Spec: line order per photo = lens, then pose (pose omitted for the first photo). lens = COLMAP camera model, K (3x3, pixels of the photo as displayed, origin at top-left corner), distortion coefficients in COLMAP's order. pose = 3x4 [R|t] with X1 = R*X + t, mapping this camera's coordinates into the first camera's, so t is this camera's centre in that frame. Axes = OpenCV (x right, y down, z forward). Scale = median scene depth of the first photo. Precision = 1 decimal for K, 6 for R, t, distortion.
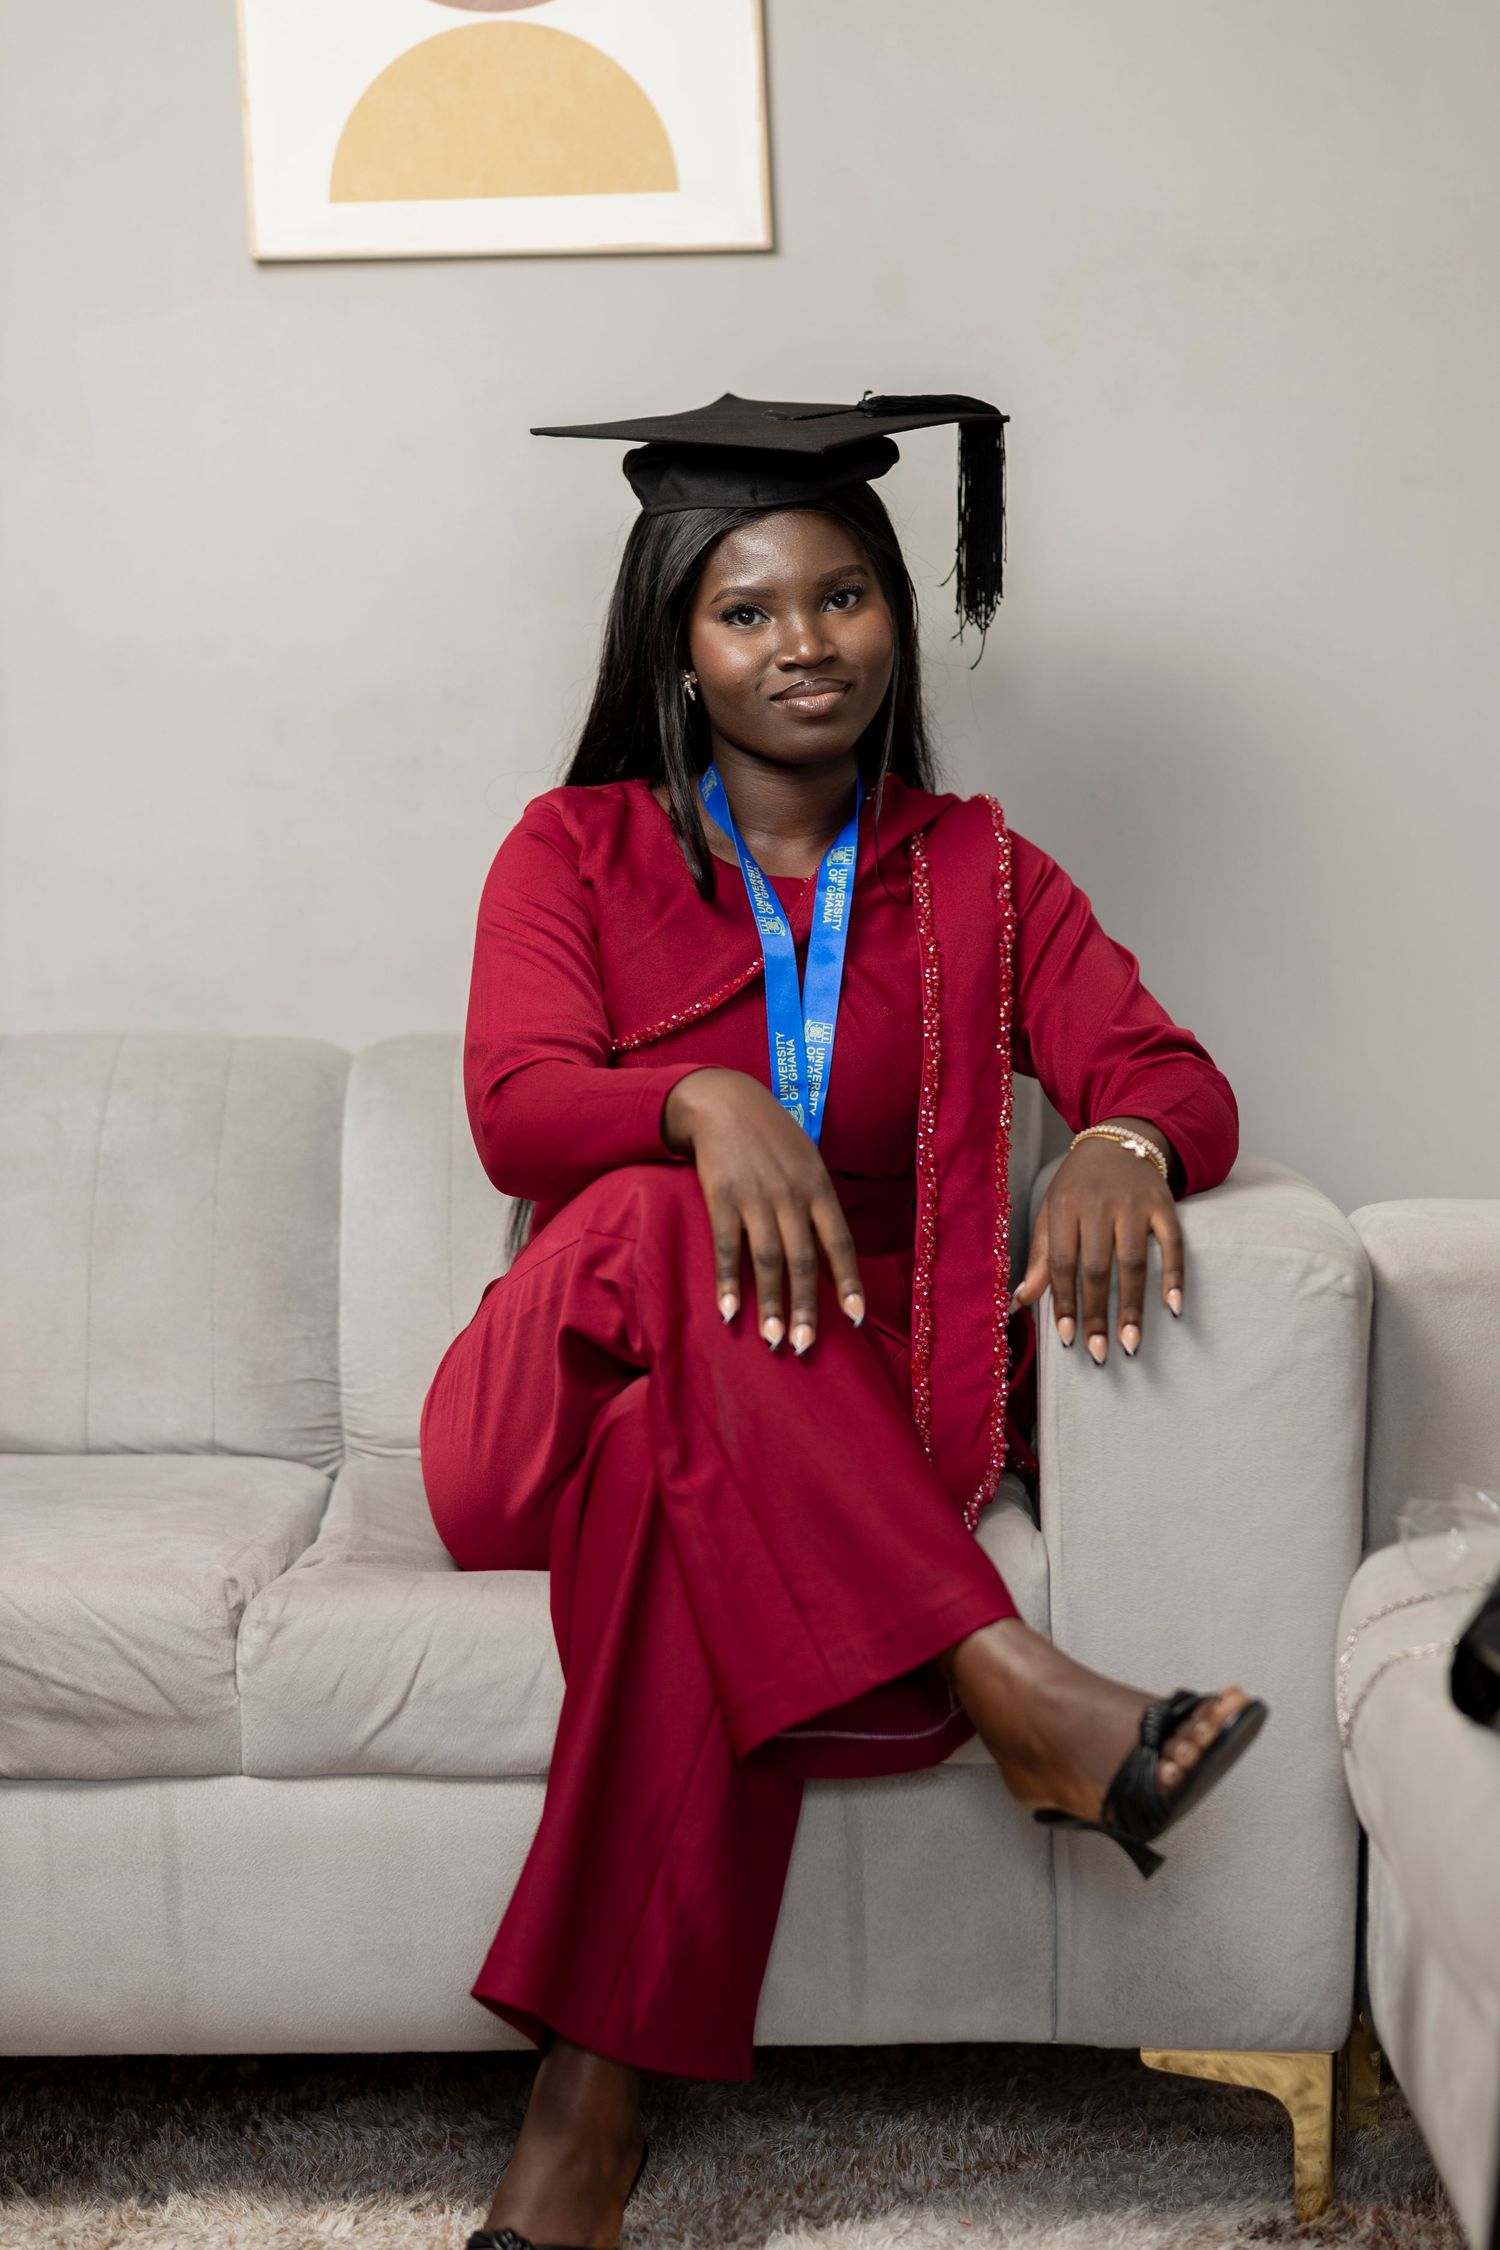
lens RADIAL K [[5477.3, 0, 750.9], [0, 5477.3, 1126.4], [0, 0, 1]] dist [0.014972, 0.084254]
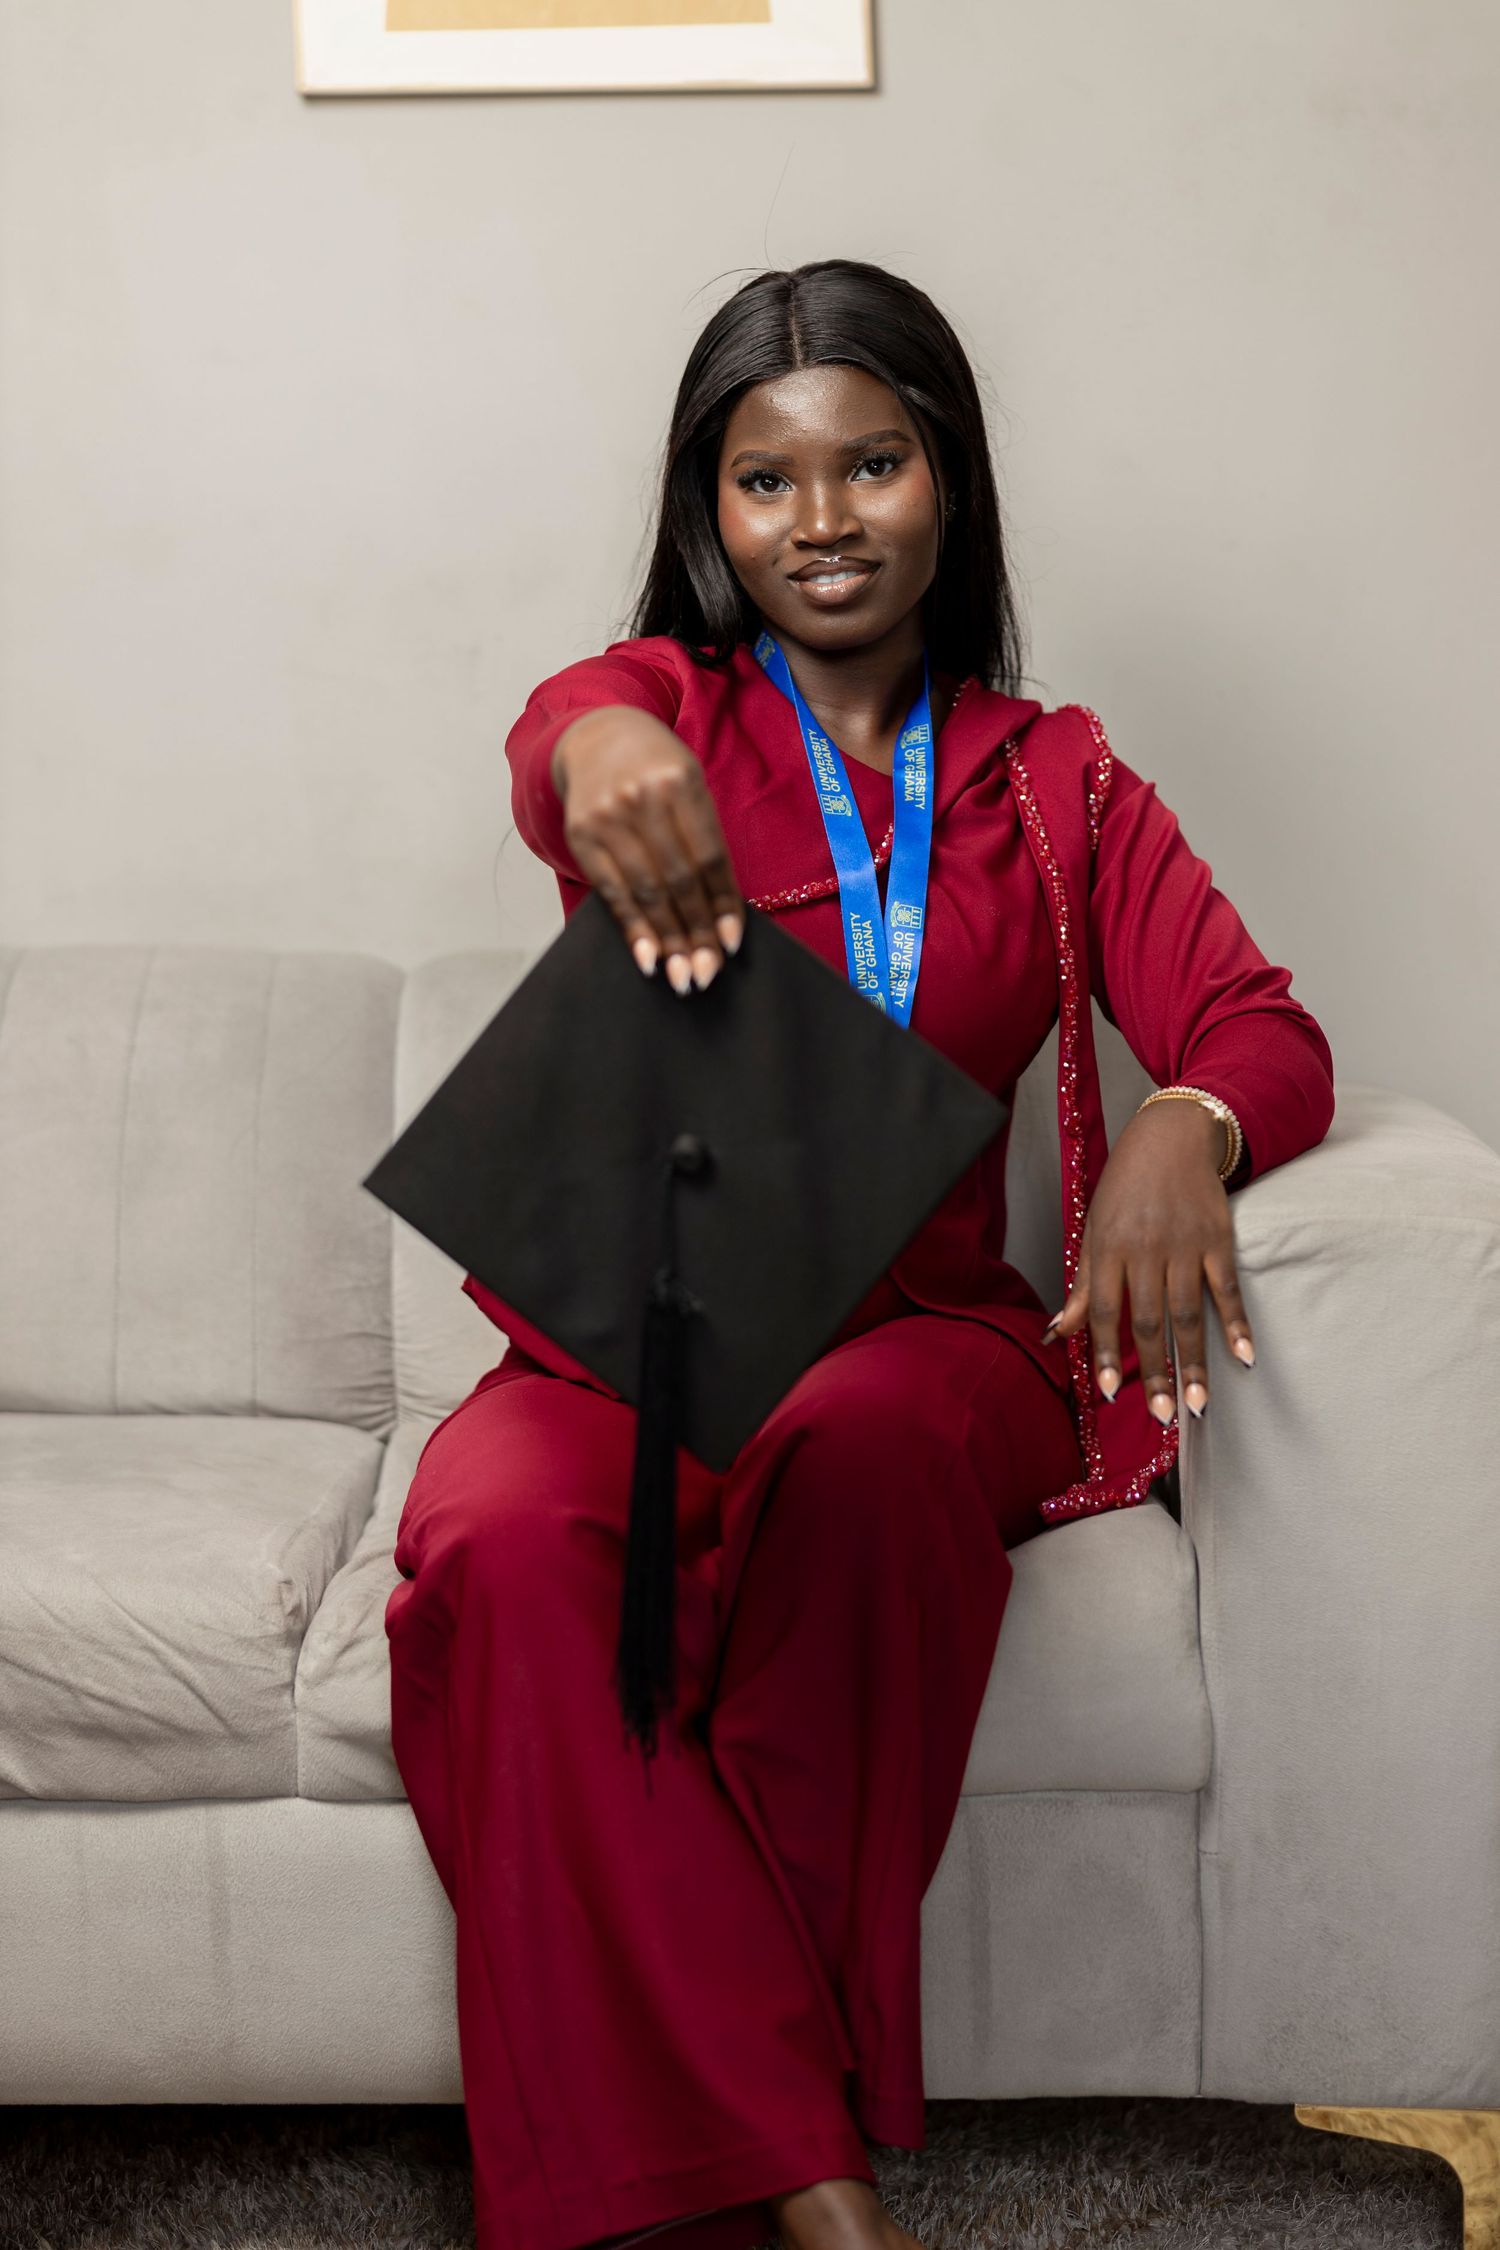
lens RADIAL K [[5489.9, 0, 747.3], [0, 5489.9, 1128.1], [0, 0, 1]] dist [-0.062304, 0.745316]
pose [[0.999957, 0.007244, 0.005742, -0.024167], [-0.007431, 0.999420, 0.033237, -0.020704], [-0.005498, -0.033278, 0.999431, 0.101056]]
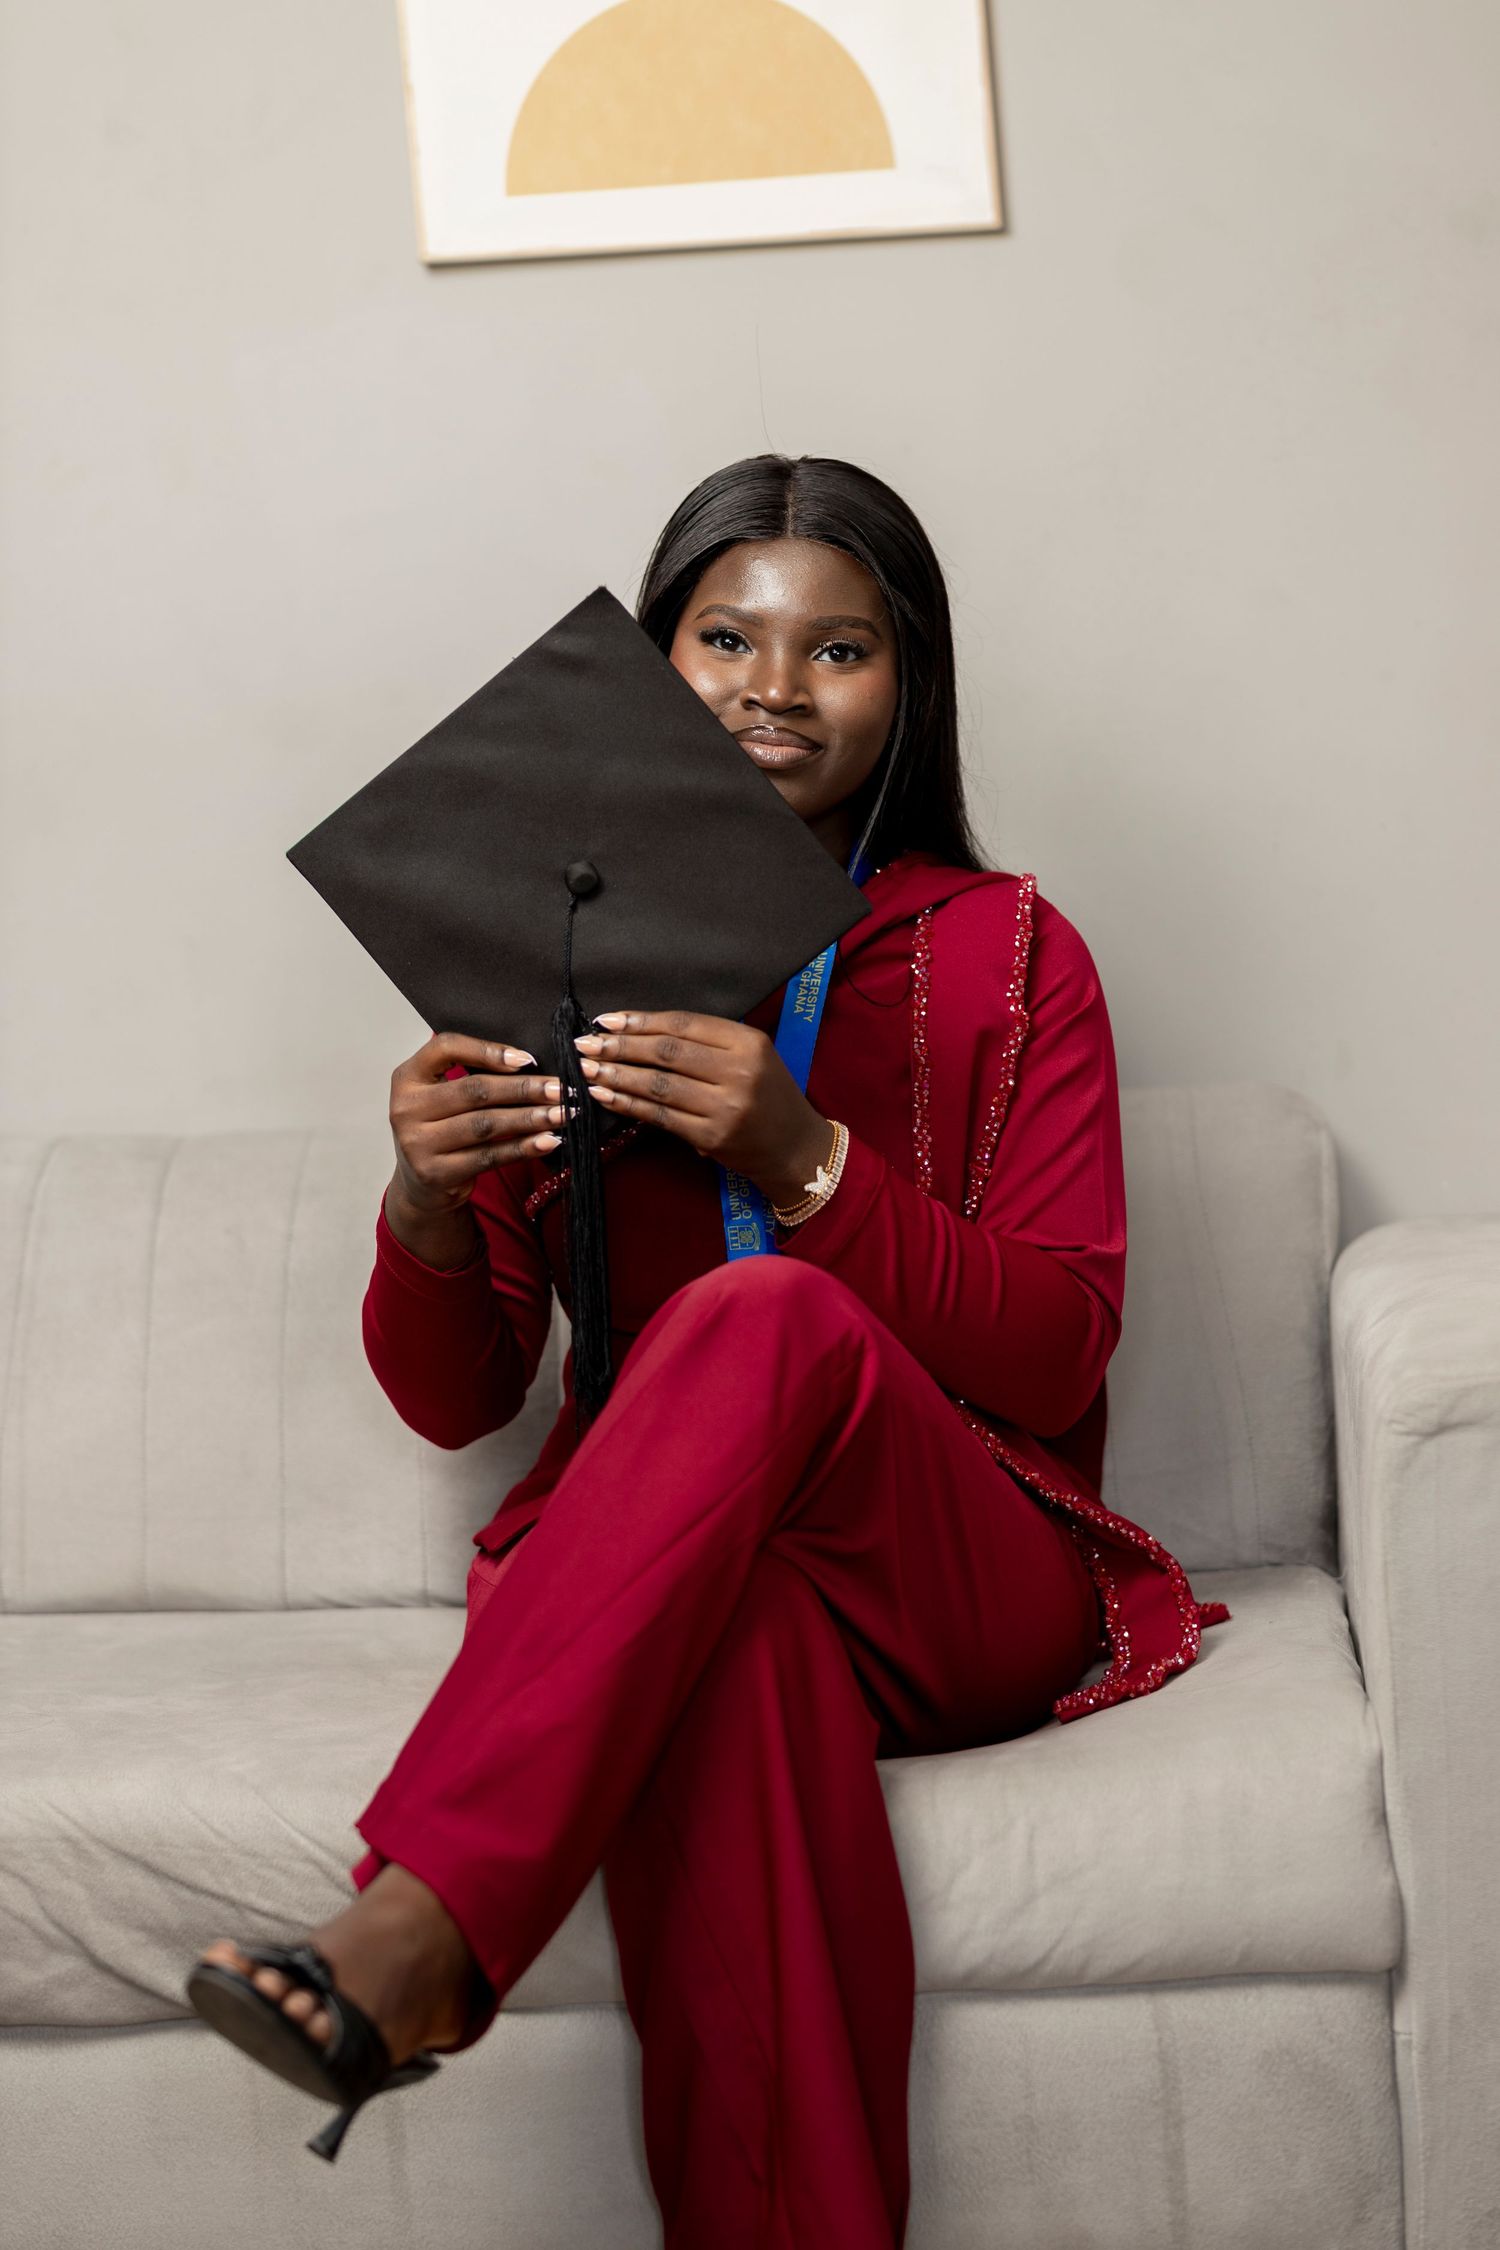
lens RADIAL K [[5489.9, 0, 747.3], [0, 5489.9, 1128.1], [0, 0, 1]] dist [-0.062304, 0.745316]
pose [[0.998658, -0.033341, -0.039626, -0.008302], [0.034029, 0.999279, 0.016821, -0.034807], [0.039037, -0.018147, 0.999073, 0.118485]]
